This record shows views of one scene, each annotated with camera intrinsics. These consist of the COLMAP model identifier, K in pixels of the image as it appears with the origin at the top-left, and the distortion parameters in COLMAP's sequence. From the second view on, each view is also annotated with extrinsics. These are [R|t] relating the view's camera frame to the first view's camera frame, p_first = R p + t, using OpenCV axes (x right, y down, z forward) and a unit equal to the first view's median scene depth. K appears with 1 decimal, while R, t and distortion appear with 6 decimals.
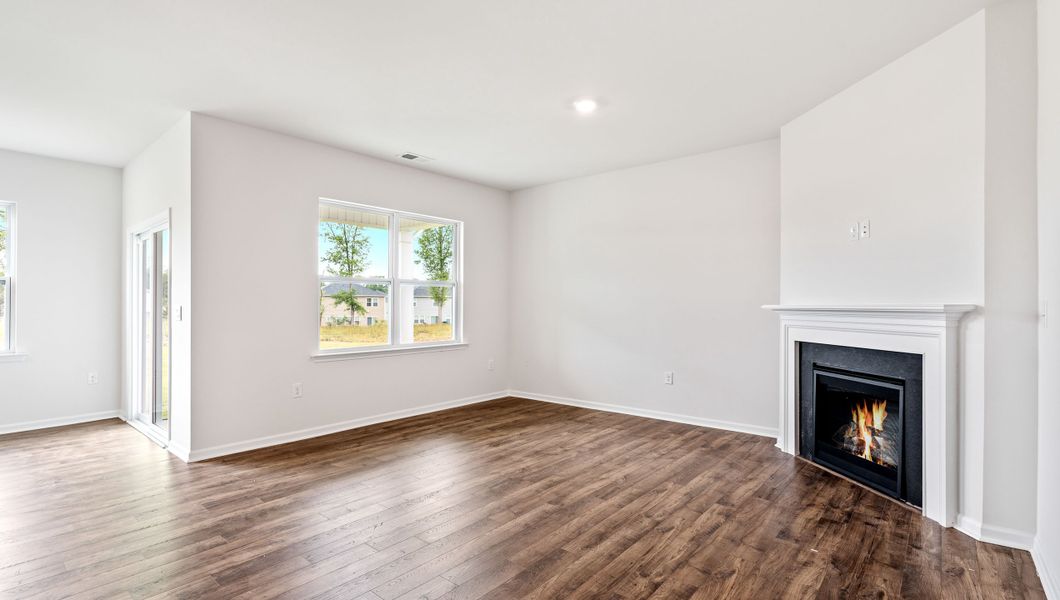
lens RADIAL K [[490.7, 0, 527.0], [0, 490.7, 300.1], [0, 0, 1]] dist [-0.005384, -0.000437]
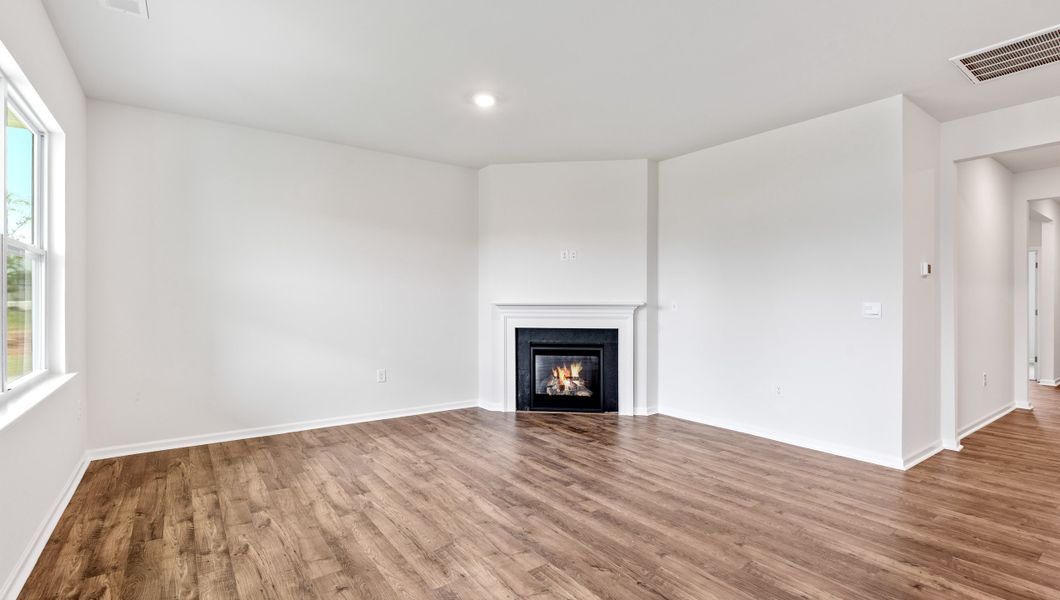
lens RADIAL K [[490.7, 0, 534.5], [0, 490.7, 300.4], [0, 0, 1]] dist [-0.005384, -0.000437]
pose [[0.232555, 0.005621, 0.972567, -0.913094], [-0.015035, 0.999885, -0.002184, 0.010129], [-0.972467, -0.014115, 0.232613, 0.740143]]
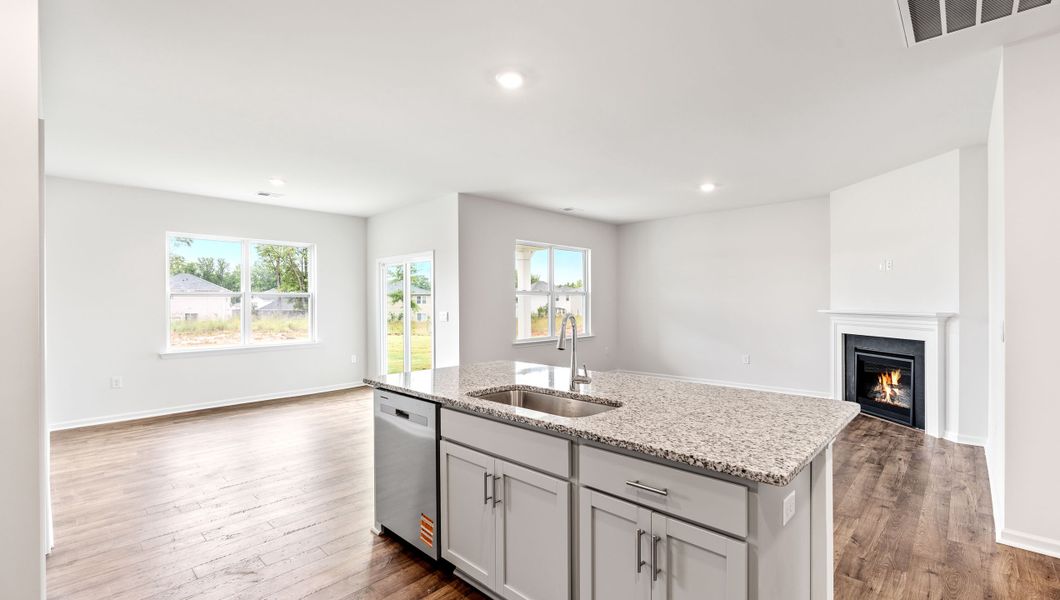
lens RADIAL K [[460.4, 0, 527.2], [0, 460.4, 297.4], [0, 0, 1]] dist [-0.008425, 0.001023]
pose [[0.998319, -0.005800, -0.057662, -0.426387], [0.005922, 0.999981, 0.001936, -0.046605], [0.057649, -0.002275, 0.998334, -0.593873]]
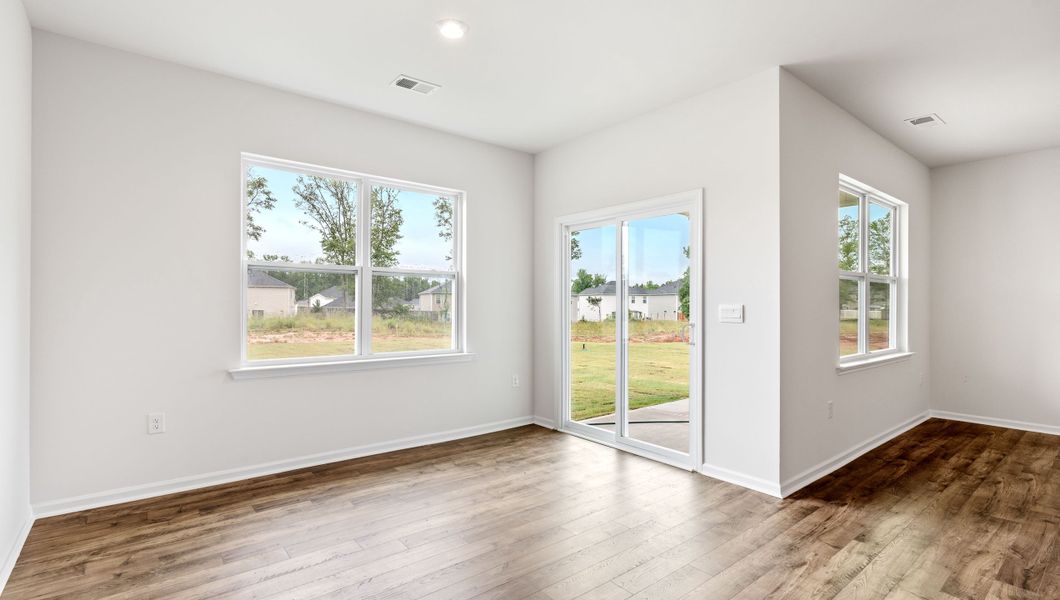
lens RADIAL K [[490.7, 0, 522.9], [0, 490.7, 301.9], [0, 0, 1]] dist [-0.005384, -0.000437]
pose [[0.981547, 0.009375, -0.190993, -1.089595], [-0.007988, 0.999936, 0.008028, 0.003220], [0.191056, -0.006354, 0.981558, 0.135849]]
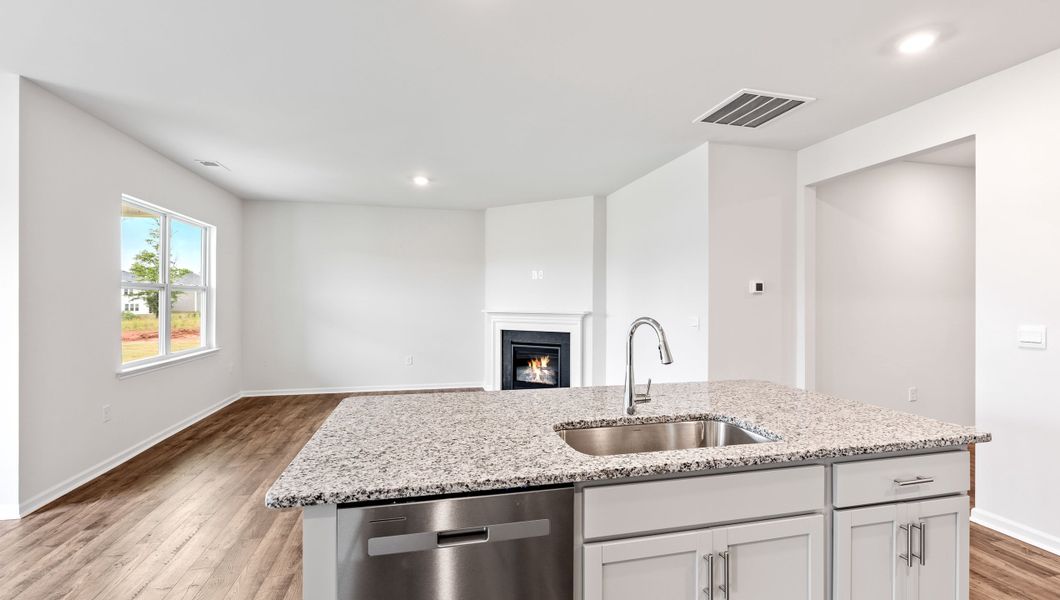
lens RADIAL K [[460.4, 0, 535.0], [0, 460.4, 299.1], [0, 0, 1]] dist [-0.008425, 0.001023]
pose [[0.583106, 0.006264, 0.812372, -0.915440], [-0.013528, 0.999906, 0.002000, -0.042857], [-0.812283, -0.012156, 0.583137, -0.126532]]
